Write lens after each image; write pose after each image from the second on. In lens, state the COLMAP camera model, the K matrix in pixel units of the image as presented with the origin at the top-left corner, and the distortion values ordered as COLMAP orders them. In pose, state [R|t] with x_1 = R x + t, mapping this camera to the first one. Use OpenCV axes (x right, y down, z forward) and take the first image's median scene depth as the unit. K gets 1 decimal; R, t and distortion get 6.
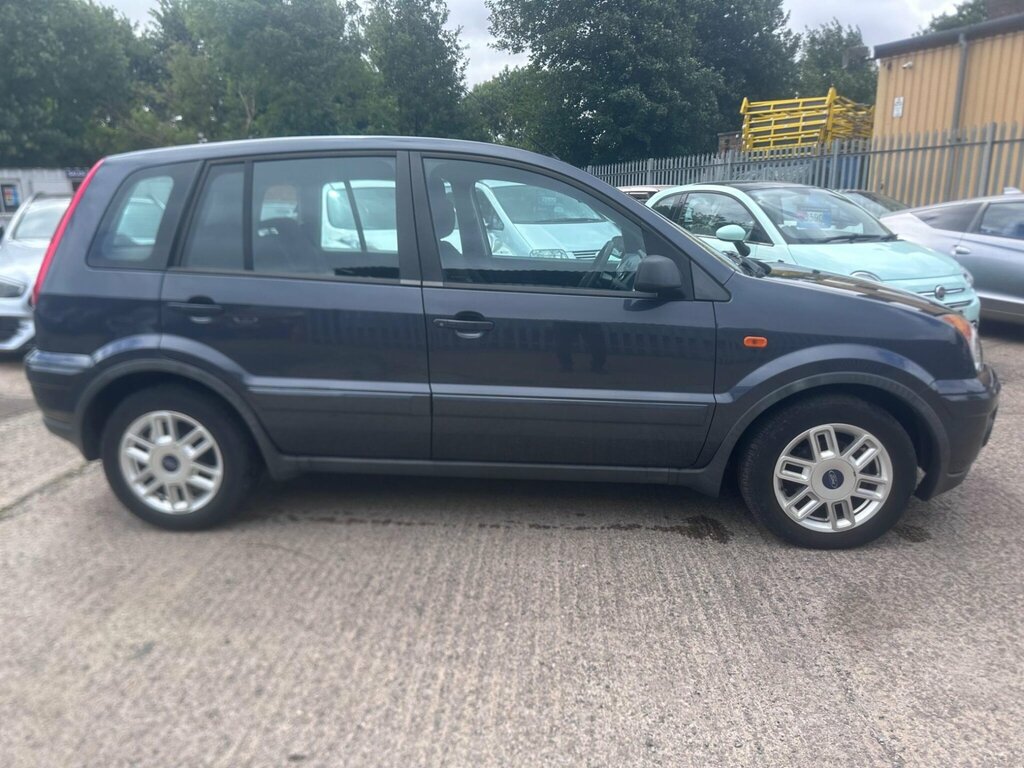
lens RADIAL K [[717.9, 0, 503.5], [0, 717.9, 391.3], [0, 0, 1]] dist [0.052851, -0.064229]
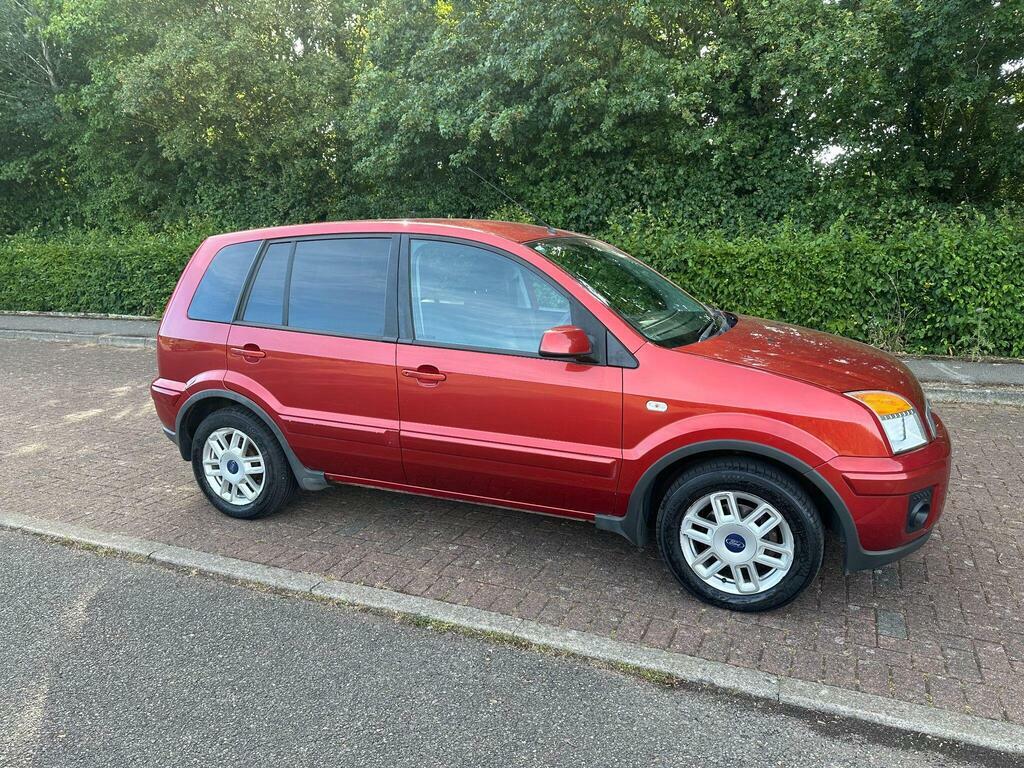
lens RADIAL K [[717.9, 0, 511.4], [0, 717.9, 378.4], [0, 0, 1]] dist [0.052851, -0.064229]
pose [[0.949221, 0.055545, -0.309668, 0.451484], [-0.069231, 0.997042, -0.033374, -0.057976], [0.306898, 0.053117, 0.950259, -0.106543]]
